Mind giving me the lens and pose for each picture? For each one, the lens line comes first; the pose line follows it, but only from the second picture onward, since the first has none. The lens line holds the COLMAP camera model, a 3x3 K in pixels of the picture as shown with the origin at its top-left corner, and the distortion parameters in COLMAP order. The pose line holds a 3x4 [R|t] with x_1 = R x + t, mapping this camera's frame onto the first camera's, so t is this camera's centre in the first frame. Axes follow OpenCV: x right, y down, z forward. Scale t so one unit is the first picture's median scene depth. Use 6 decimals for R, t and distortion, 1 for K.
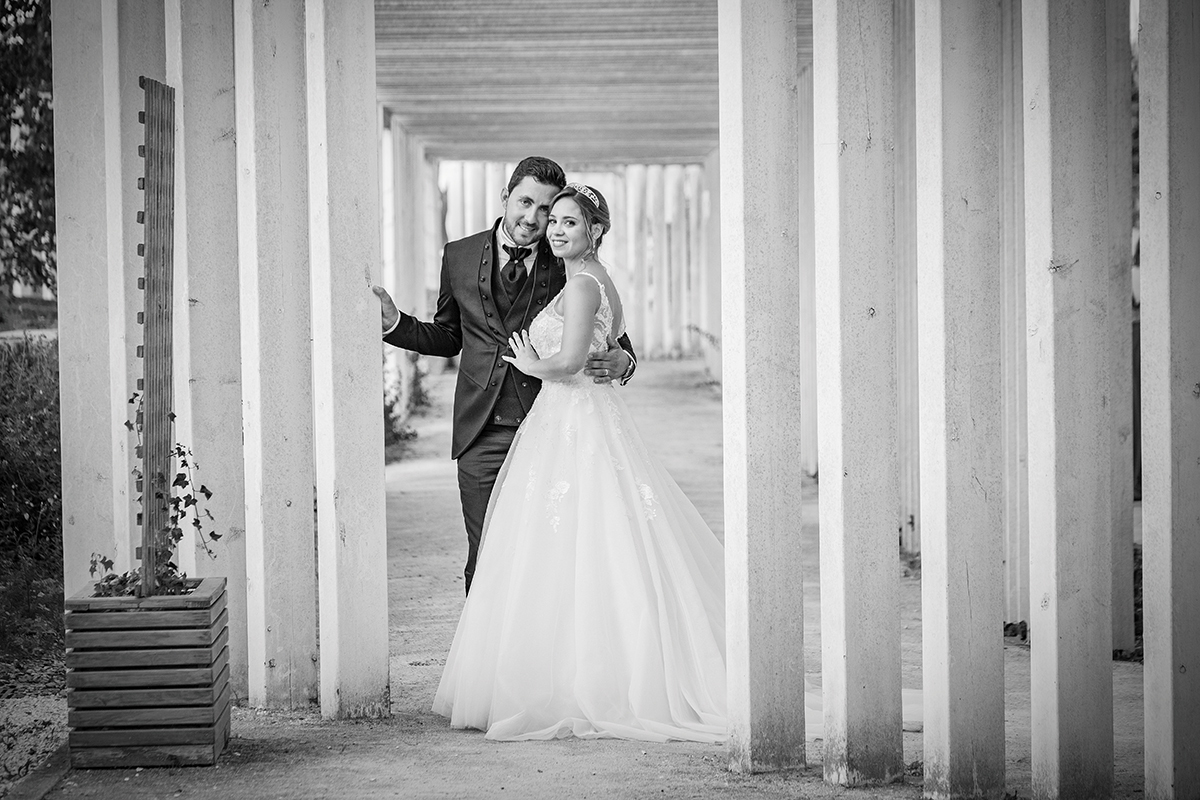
lens RADIAL K [[4258.7, 0, 599.3], [0, 4258.7, 400.9], [0, 0, 1]] dist [0.016704, 0.000000]
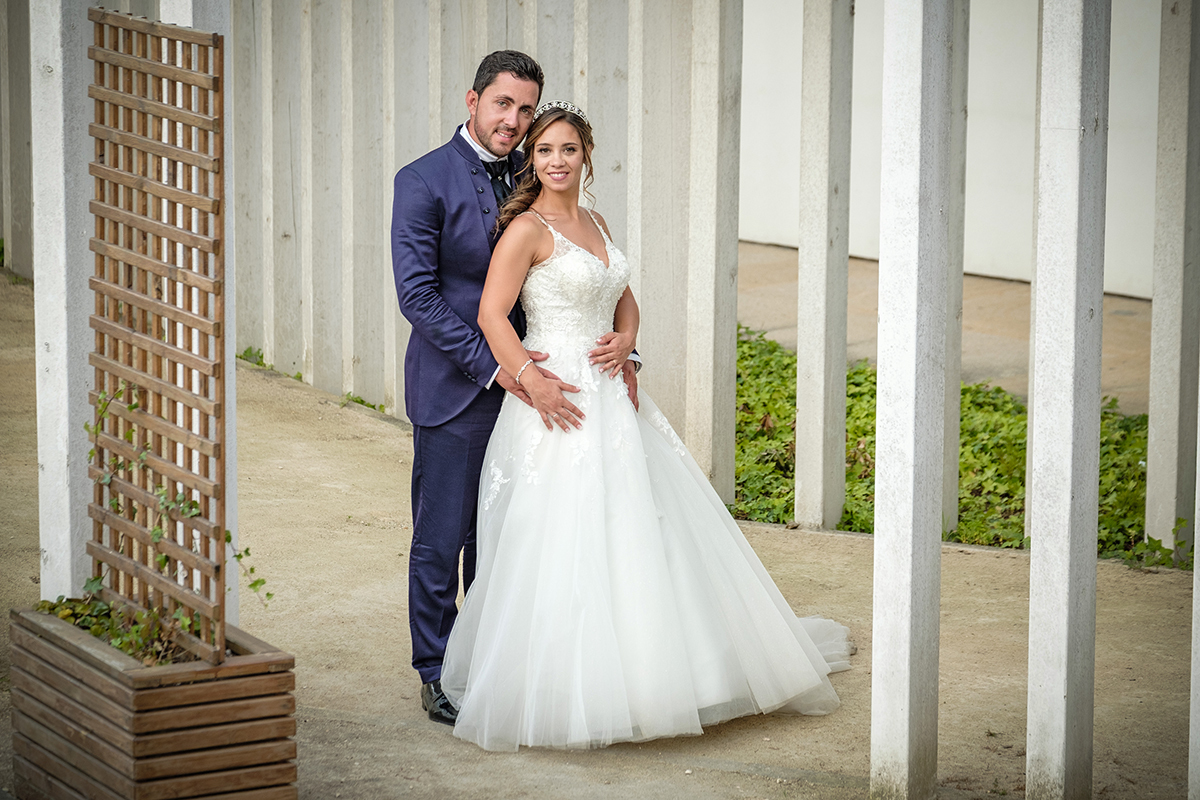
lens RADIAL K [[4258.7, 0, 600.4], [0, 4258.7, 398.6], [0, 0, 1]] dist [0.016704, 0.000000]
pose [[0.903337, -0.053370, 0.425599, -0.389790], [-0.004884, 0.990885, 0.134623, -0.116819], [-0.428905, -0.123688, 0.894842, 0.234219]]
